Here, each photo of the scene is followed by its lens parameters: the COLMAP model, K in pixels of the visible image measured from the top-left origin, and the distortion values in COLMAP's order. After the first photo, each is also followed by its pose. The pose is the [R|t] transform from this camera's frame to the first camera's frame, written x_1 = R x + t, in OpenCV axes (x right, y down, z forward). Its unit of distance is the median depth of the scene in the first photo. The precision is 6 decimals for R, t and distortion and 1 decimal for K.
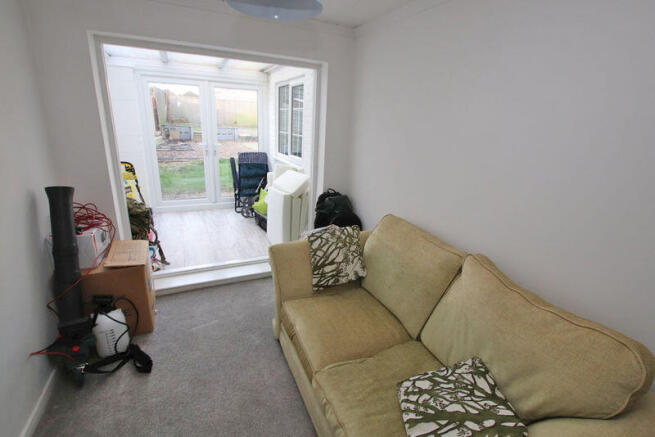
lens RADIAL K [[306.1, 0, 327.5], [0, 306.1, 218.5], [0, 0, 1]] dist [-0.028837, 0.000094]
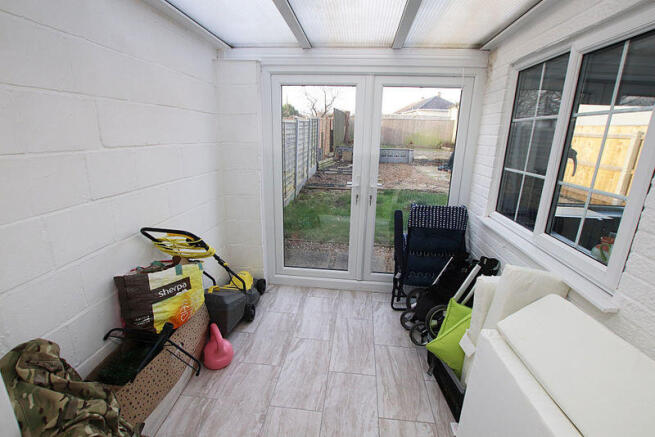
lens RADIAL K [[306.1, 0, 327.5], [0, 306.1, 218.5], [0, 0, 1]] dist [-0.028837, 0.000094]
pose [[0.857458, 0.111312, -0.502370, -0.145015], [-0.141443, 0.989699, -0.022127, -0.156907], [0.494732, 0.090030, 0.864370, 0.464165]]
